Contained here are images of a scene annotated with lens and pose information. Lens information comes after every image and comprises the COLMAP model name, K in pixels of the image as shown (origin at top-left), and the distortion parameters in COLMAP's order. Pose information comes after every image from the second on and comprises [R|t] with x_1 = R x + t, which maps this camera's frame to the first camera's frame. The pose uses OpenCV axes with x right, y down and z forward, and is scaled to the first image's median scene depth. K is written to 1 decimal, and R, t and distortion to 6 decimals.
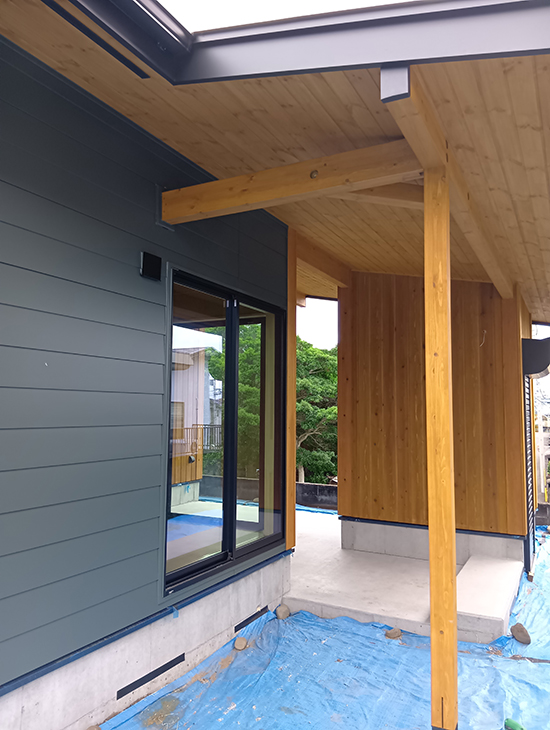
lens RADIAL K [[556.8, 0, 275.2], [0, 556.8, 364.4], [0, 0, 1]] dist [0.022565, -0.044940]
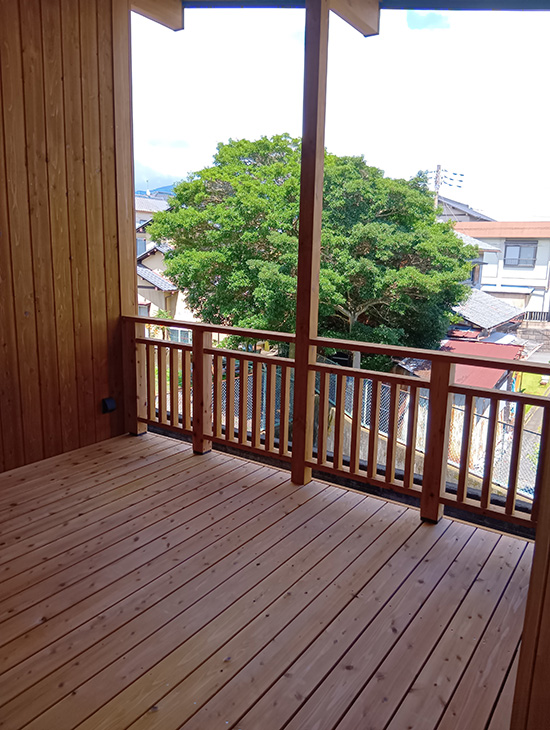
lens RADIAL K [[556.8, 0, 288.3], [0, 556.8, 364.2], [0, 0, 1]] dist [0.022565, -0.044940]
pose [[0.996554, 0.033676, -0.075804, 0.012955], [-0.012061, 0.962994, 0.269252, 0.007862], [0.082066, -0.267410, 0.960082, 0.296369]]
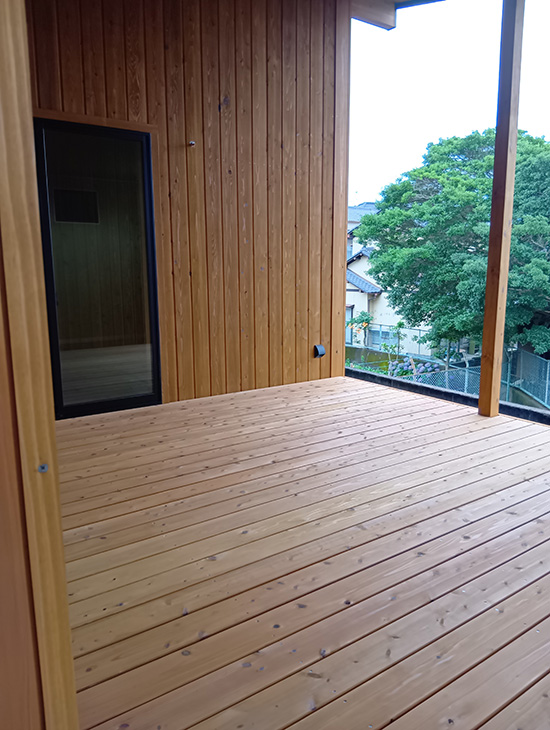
lens RADIAL K [[556.8, 0, 275.5], [0, 556.8, 369.7], [0, 0, 1]] dist [0.022565, -0.044940]
pose [[0.896213, 0.071062, -0.437895, 0.023124], [0.045998, 0.966881, 0.251048, 0.025956], [0.441233, -0.245135, 0.863263, 0.259491]]
